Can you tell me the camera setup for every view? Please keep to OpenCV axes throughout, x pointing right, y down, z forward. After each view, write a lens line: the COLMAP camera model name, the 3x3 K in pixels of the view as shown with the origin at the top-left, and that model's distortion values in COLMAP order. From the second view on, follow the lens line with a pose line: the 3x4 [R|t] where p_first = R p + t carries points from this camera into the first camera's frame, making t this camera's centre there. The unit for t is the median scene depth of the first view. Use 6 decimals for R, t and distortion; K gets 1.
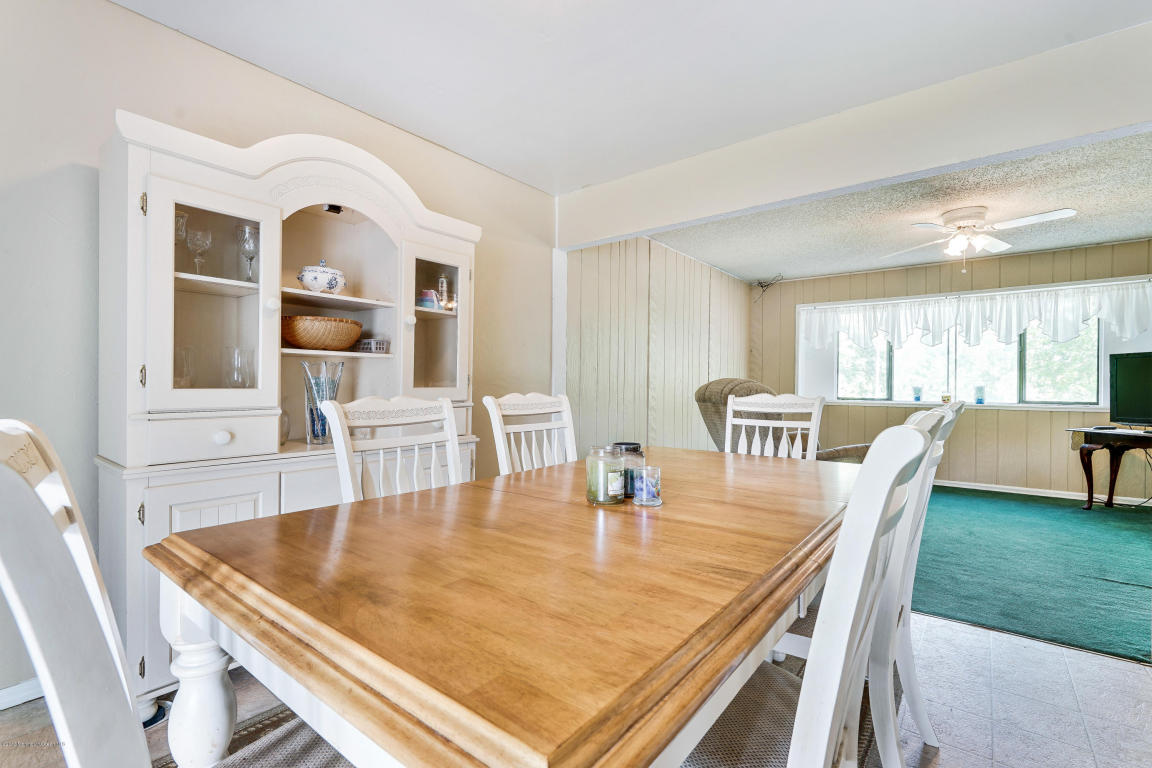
lens RADIAL K [[515.7, 0, 571.6], [0, 515.7, 386.4], [0, 0, 1]] dist [-0.002921, 0.001084]
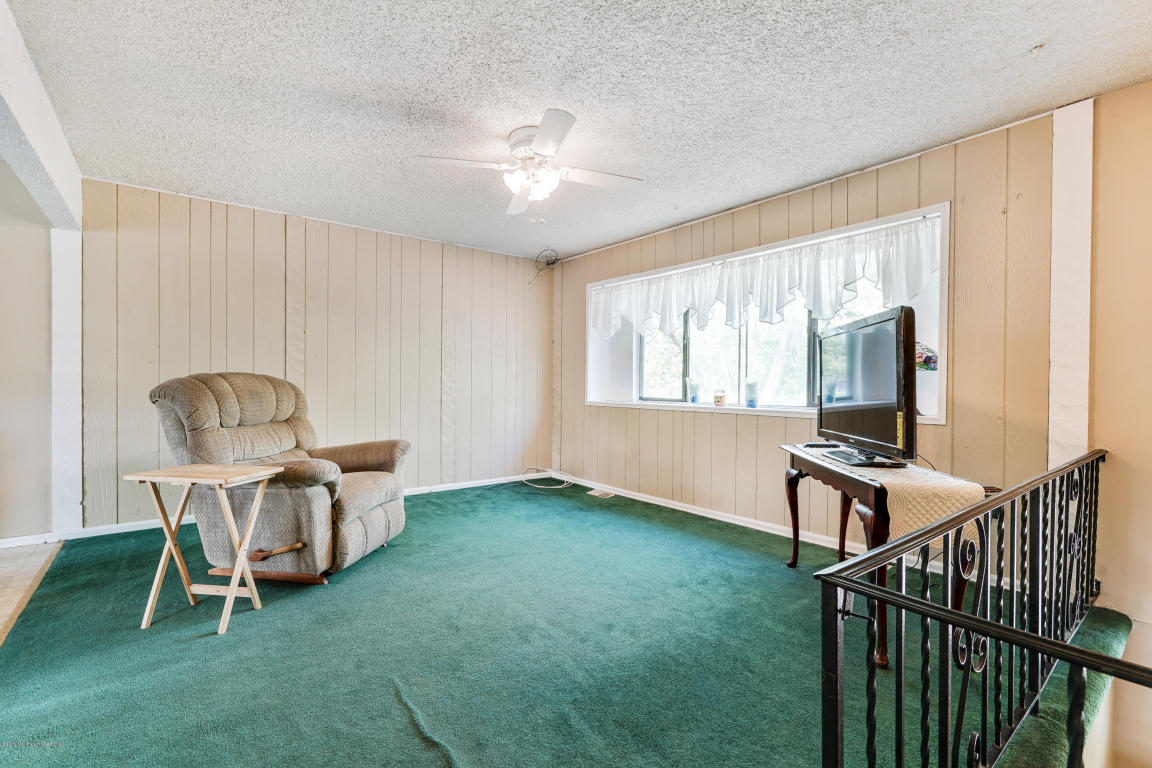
lens RADIAL K [[515.7, 0, 571.6], [0, 515.7, 386.4], [0, 0, 1]] dist [-0.002921, 0.001084]
pose [[0.972545, -0.000057, -0.232714, 0.715939], [0.000381, 0.999999, 0.001348, 0.003406], [0.232714, -0.001399, 0.972544, 0.230769]]
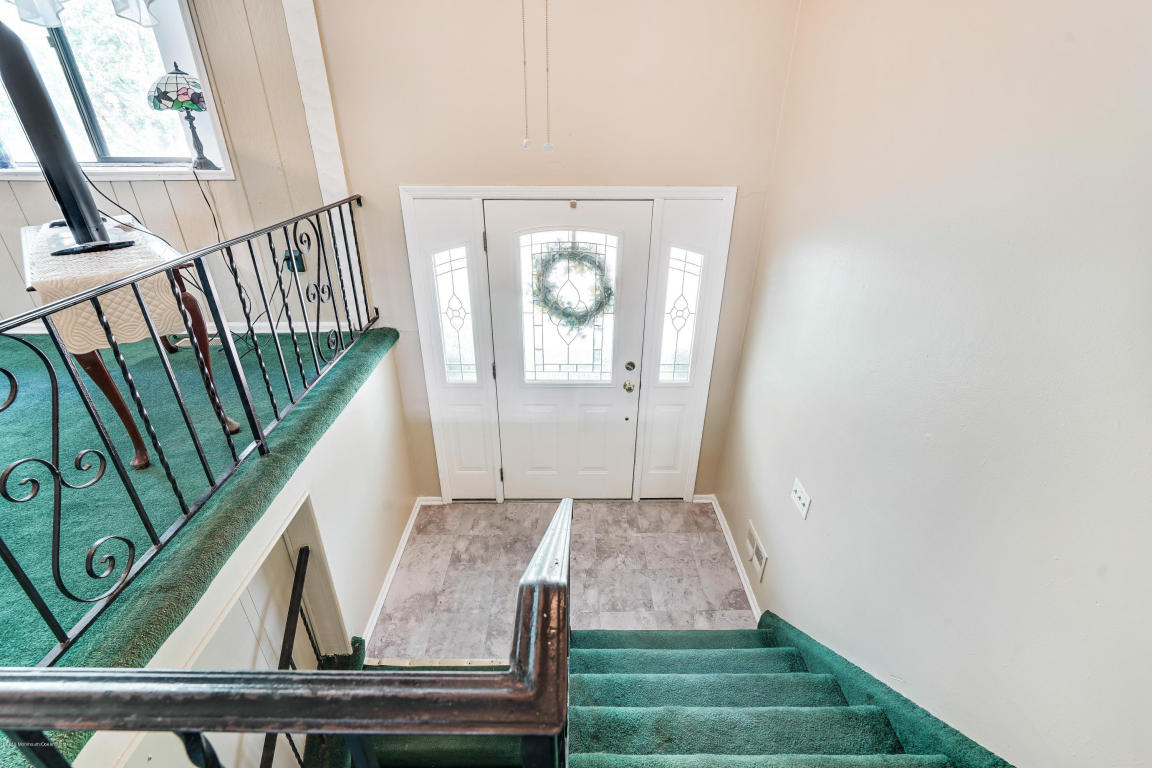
lens RADIAL K [[515.7, 0, 571.6], [0, 515.7, 386.4], [0, 0, 1]] dist [-0.002921, 0.001084]
pose [[0.780786, -0.294275, 0.551158, 0.872912], [0.008223, 0.886901, 0.461887, -0.004200], [-0.624744, -0.356102, 0.694900, 0.229637]]
